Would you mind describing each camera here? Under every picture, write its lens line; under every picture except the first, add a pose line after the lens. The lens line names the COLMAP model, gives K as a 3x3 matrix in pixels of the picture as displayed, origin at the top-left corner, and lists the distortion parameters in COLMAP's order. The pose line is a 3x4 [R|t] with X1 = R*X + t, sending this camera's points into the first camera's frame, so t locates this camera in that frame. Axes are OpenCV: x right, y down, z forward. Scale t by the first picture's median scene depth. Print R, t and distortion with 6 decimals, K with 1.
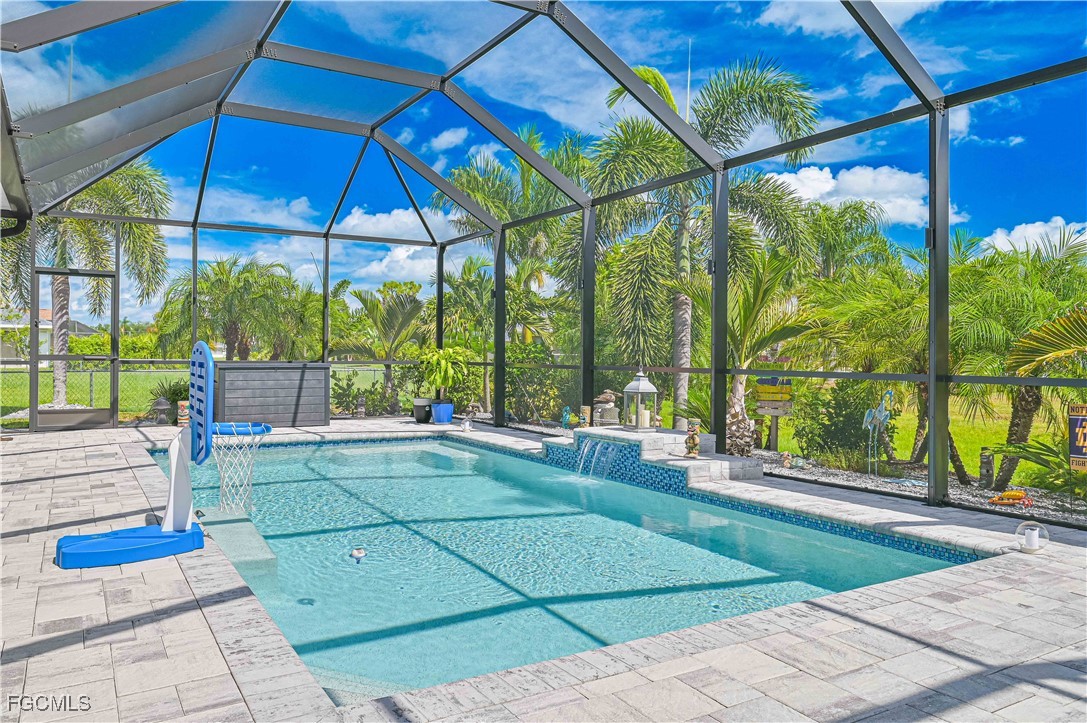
lens RADIAL K [[799.0, 0, 543.5], [0, 799.0, 361.5], [0, 0, 1]] dist [-0.005772, -0.003536]
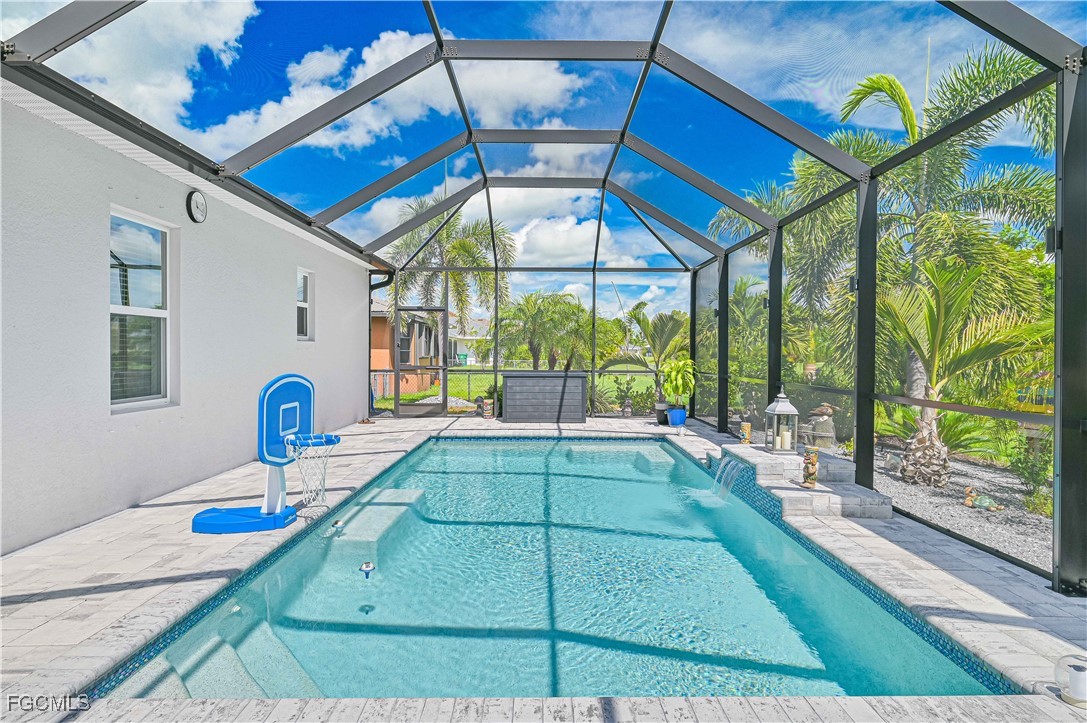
lens RADIAL K [[636.9, 0, 543.5], [0, 636.9, 361.5], [0, 0, 1]] dist [-0.000784, -0.000285]
pose [[0.858645, 0.003414, -0.512559, 0.212574], [-0.002004, 0.999993, 0.003303, -0.022142], [0.512567, -0.001809, 0.858645, 0.128893]]
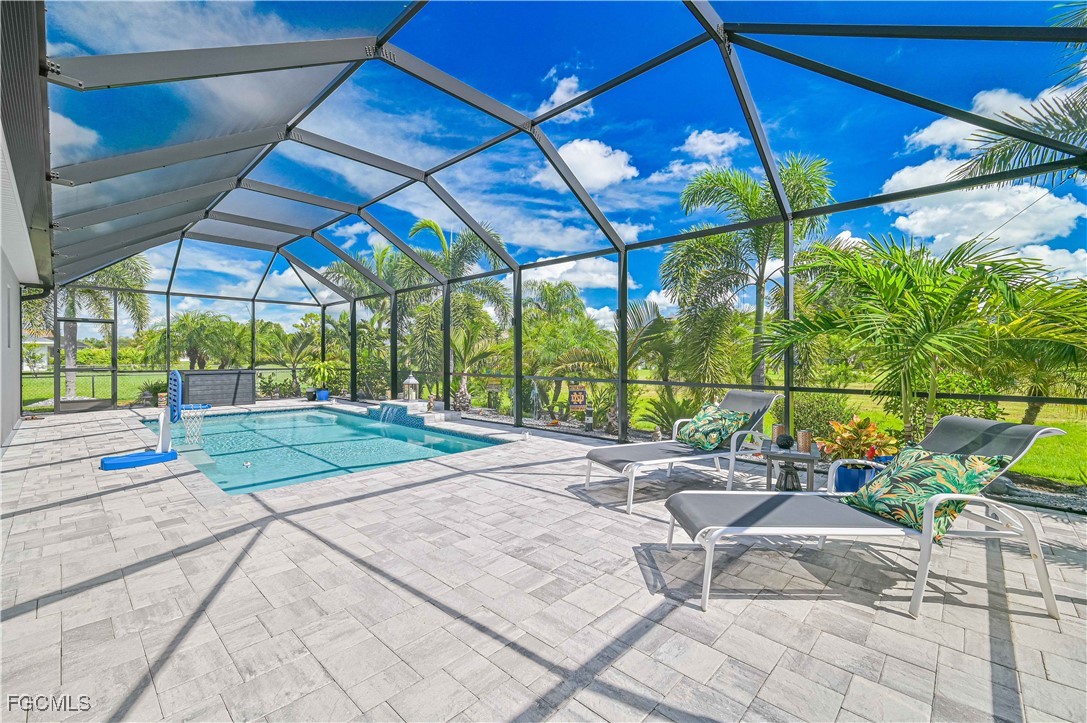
lens RADIAL K [[457.5, 0, 543.5], [0, 457.5, 361.5], [0, 0, 1]] dist [0.001790, -0.000100]
pose [[0.961865, -0.010240, 0.273335, 0.100110], [0.009447, 0.999946, 0.004218, -0.019251], [-0.273363, -0.001475, 0.961910, -0.241419]]
